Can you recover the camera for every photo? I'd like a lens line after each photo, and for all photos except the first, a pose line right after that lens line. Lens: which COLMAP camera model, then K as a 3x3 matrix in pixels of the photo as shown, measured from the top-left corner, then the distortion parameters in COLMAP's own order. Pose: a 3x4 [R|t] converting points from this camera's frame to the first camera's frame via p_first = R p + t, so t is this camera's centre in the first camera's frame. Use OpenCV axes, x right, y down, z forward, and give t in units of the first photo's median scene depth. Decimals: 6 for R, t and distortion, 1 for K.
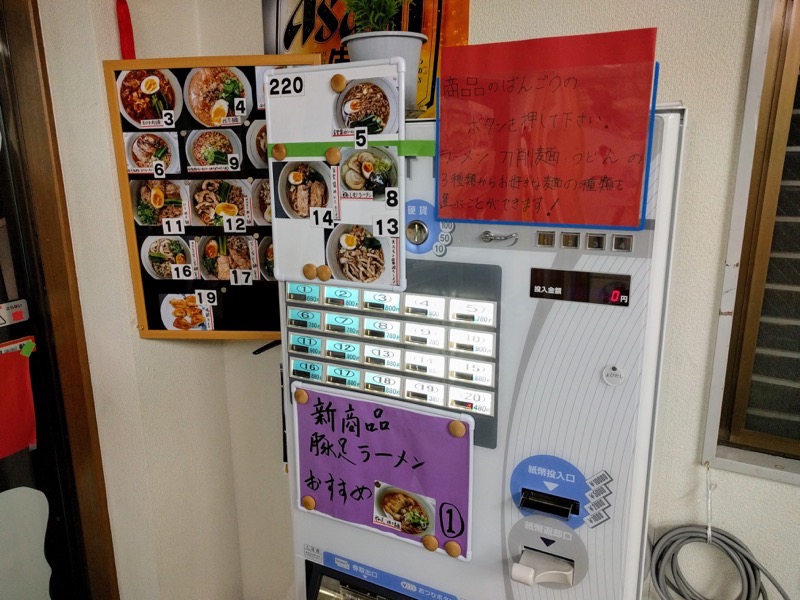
lens RADIAL K [[612.6, 0, 400.0], [0, 612.6, 300.0], [0, 0, 1]] dist [0.006059, 0.006531]
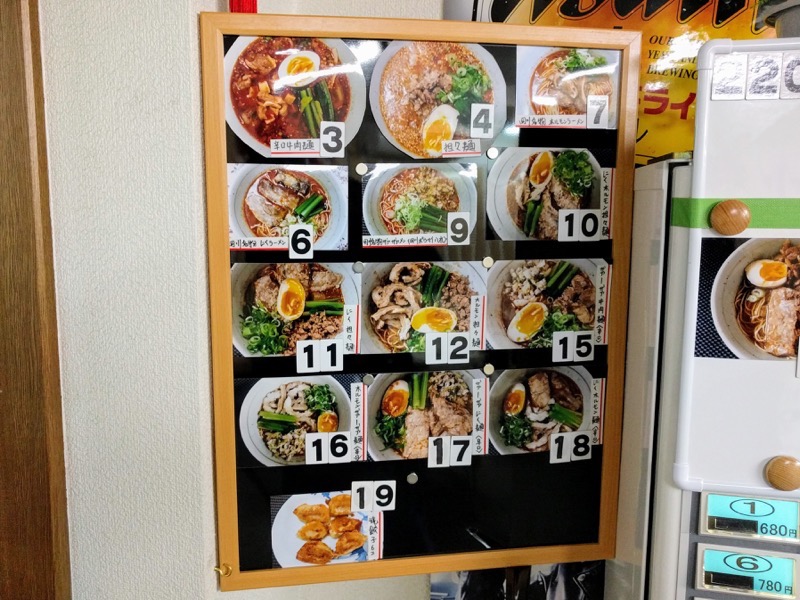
lens RADIAL K [[712.3, 0, 420.6], [0, 712.3, 289.7], [0, 0, 1]] dist [0.012547, -0.006857]
pose [[0.964874, -0.016843, 0.262172, -0.465060], [0.043463, 0.994425, -0.096072, -0.121834], [-0.259092, 0.104092, 0.960227, 0.461250]]
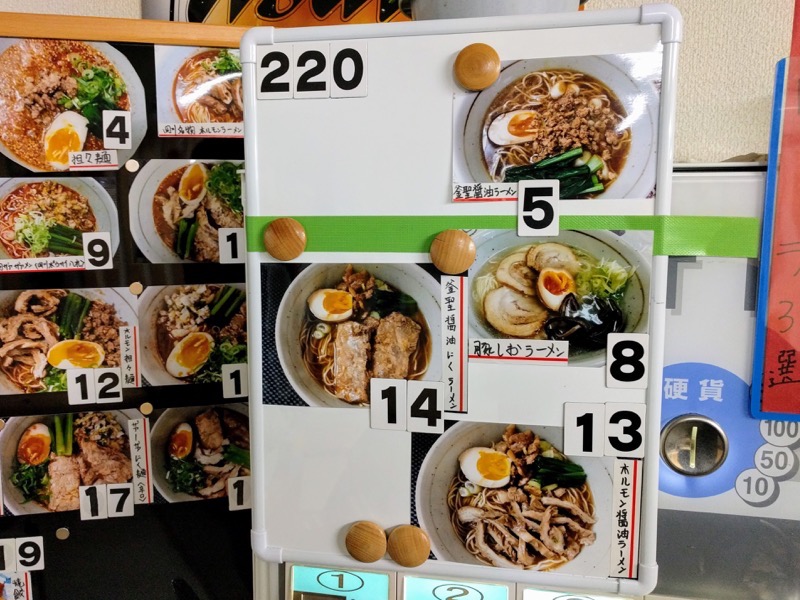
lens RADIAL K [[674.3, 0, 399.4], [0, 674.3, 288.5], [0, 0, 1]] dist [0.002089, 0.006713]
pose [[0.955613, -0.024644, 0.293593, -0.210464], [0.059471, 0.992118, -0.110294, -0.132709], [-0.288561, 0.122858, 0.949546, 0.484868]]
